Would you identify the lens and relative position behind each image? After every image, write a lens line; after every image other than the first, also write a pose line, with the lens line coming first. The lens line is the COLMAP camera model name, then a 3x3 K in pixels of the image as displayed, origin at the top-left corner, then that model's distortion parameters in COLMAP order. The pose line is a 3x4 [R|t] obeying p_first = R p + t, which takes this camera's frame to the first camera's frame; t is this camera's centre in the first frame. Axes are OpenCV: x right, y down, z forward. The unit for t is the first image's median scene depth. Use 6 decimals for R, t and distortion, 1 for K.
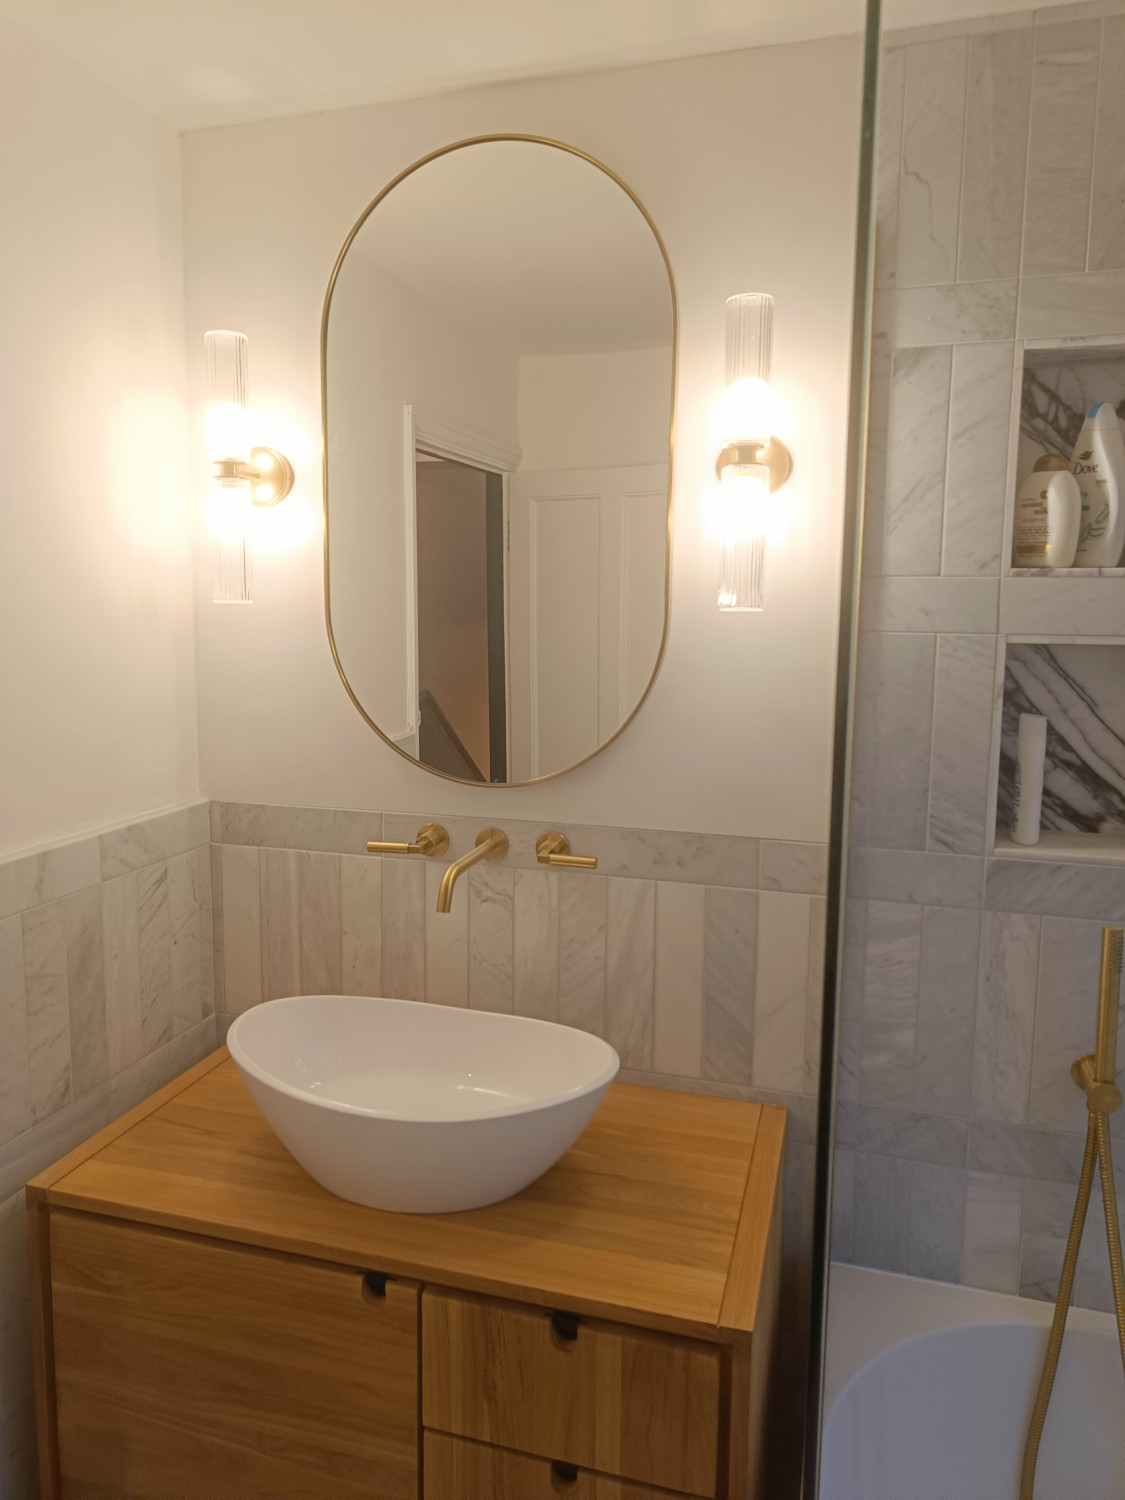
lens RADIAL K [[1048.4, 0, 557.1], [0, 1048.4, 719.4], [0, 0, 1]] dist [0.015989, -0.009752]
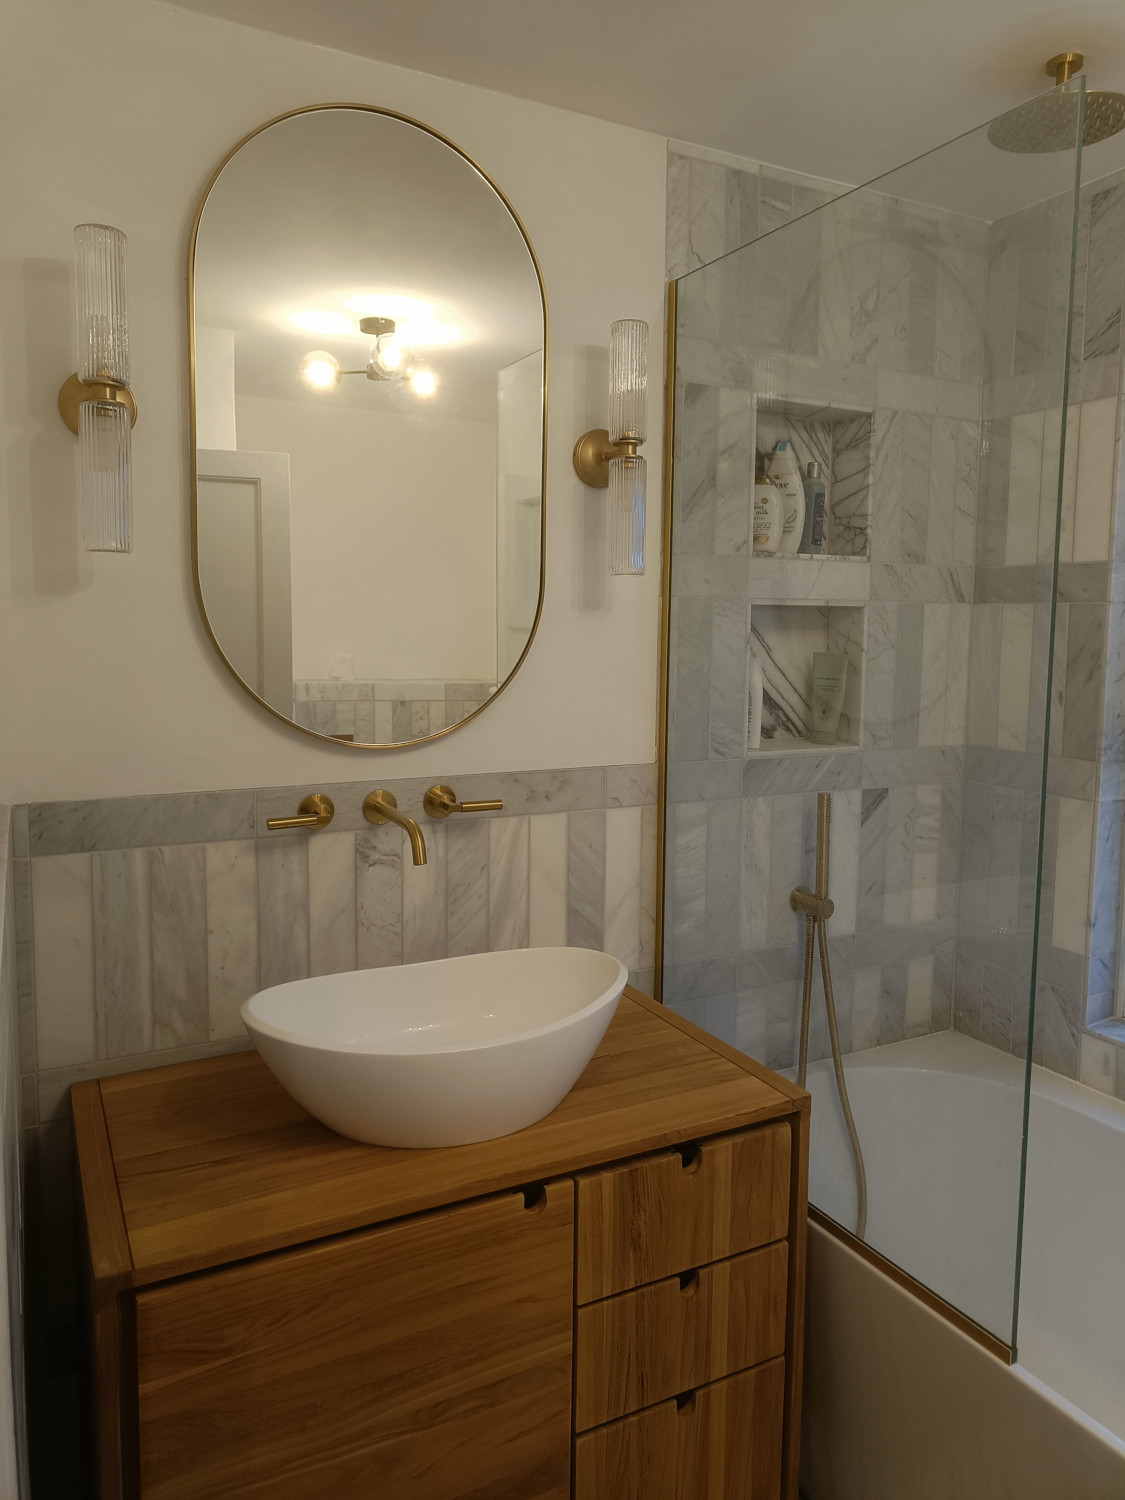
lens RADIAL K [[1048.4, 0, 564.3], [0, 1048.4, 717.6], [0, 0, 1]] dist [0.015989, -0.009752]
pose [[0.715765, -0.063601, 0.695439, -0.697822], [0.077431, 0.996932, 0.011479, 0.040712], [-0.694035, 0.045632, 0.718494, 0.163154]]
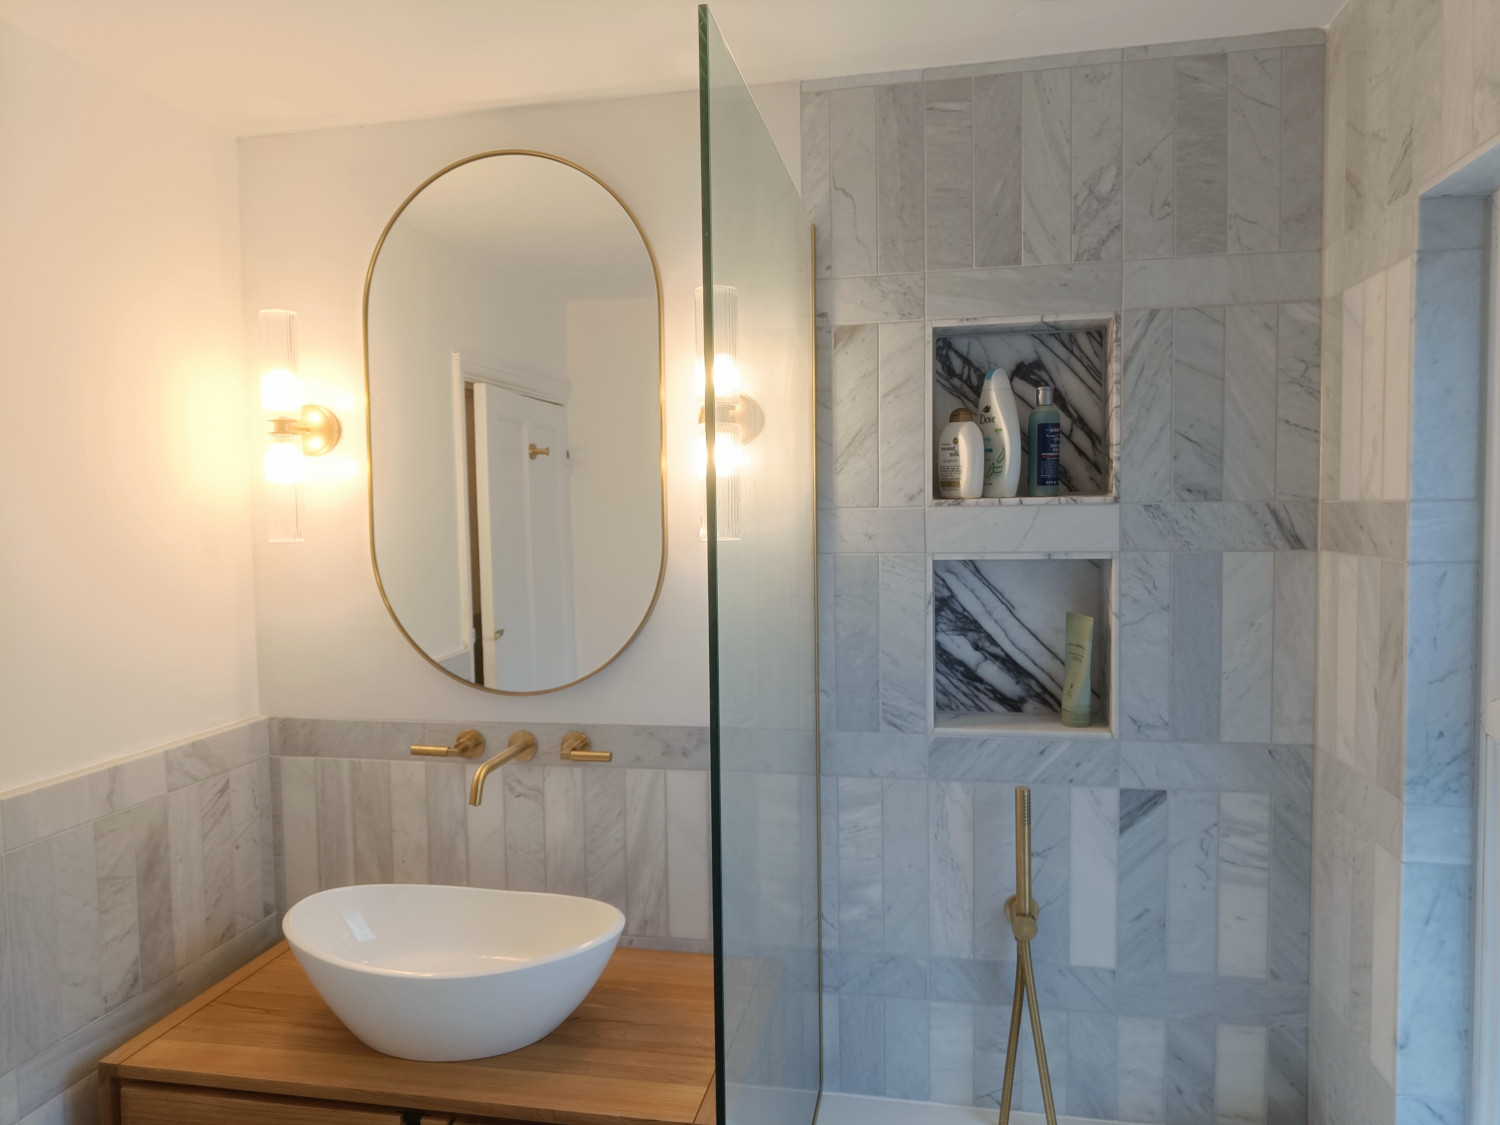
lens RADIAL K [[1048.4, 0, 740.9], [0, 1048.4, 574.3], [0, 0, 1]] dist [0.015989, -0.009752]
pose [[0.995649, -0.029353, 0.088435, 0.087943], [0.034209, 0.997960, -0.053906, 0.002842], [-0.086672, 0.056697, 0.994622, -0.193987]]
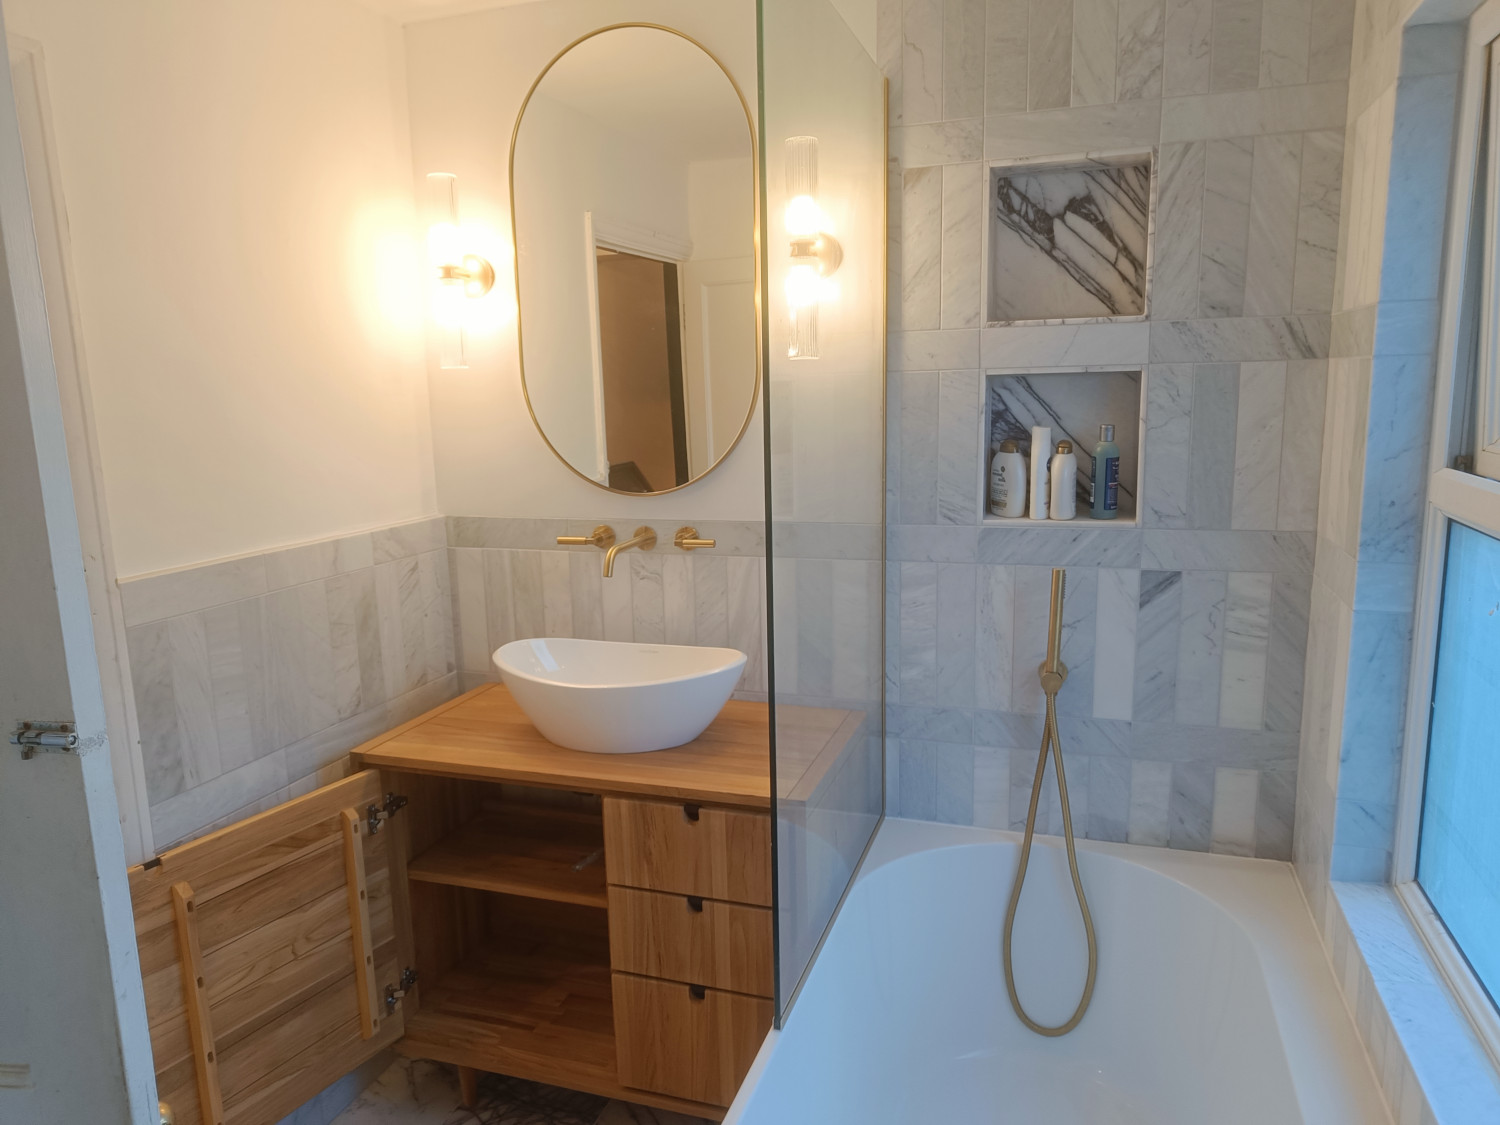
lens RADIAL K [[1048.4, 0, 741.0], [0, 1048.4, 579.9], [0, 0, 1]] dist [0.015989, -0.009752]
pose [[0.998616, -0.024291, -0.046651, 0.144620], [0.027165, 0.997707, 0.061995, 0.103027], [0.045038, -0.063177, 0.996986, -0.441608]]
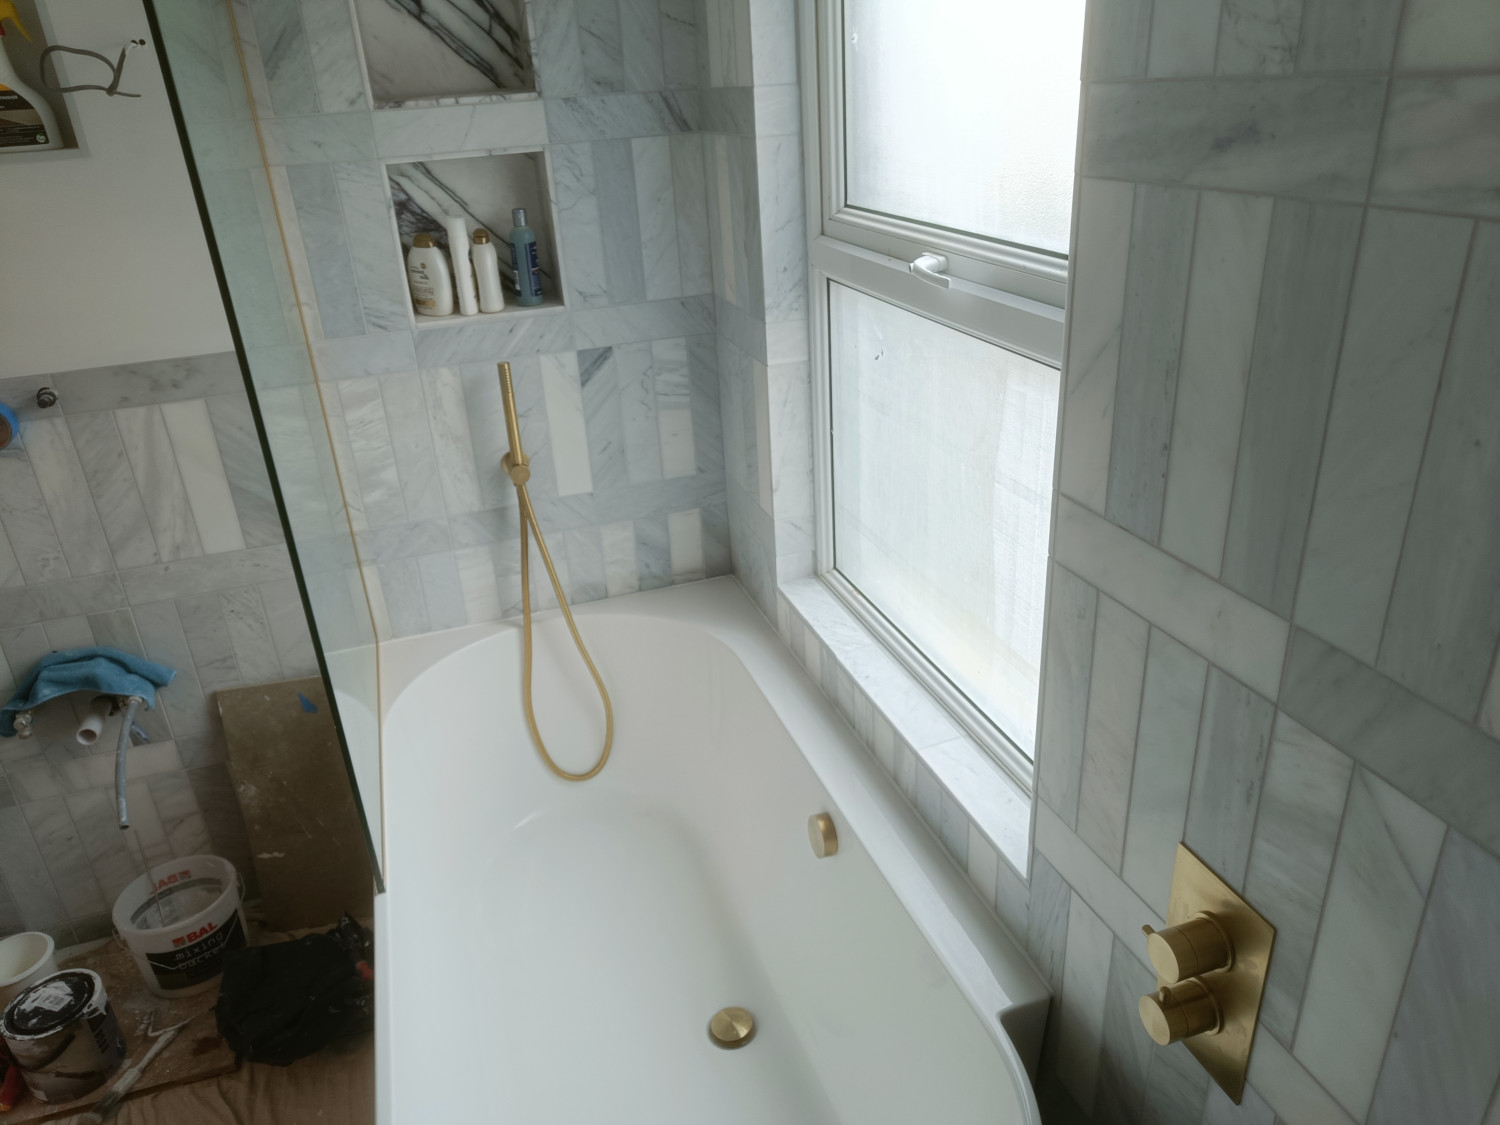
lens RADIAL K [[1048.4, 0, 735.2], [0, 1048.4, 559.1], [0, 0, 1]] dist [0.015989, -0.009752]
pose [[0.825235, -0.290418, 0.484402, 0.005805], [0.134659, 0.934106, 0.330626, 0.012050], [-0.548503, -0.207615, 0.809964, -0.391256]]
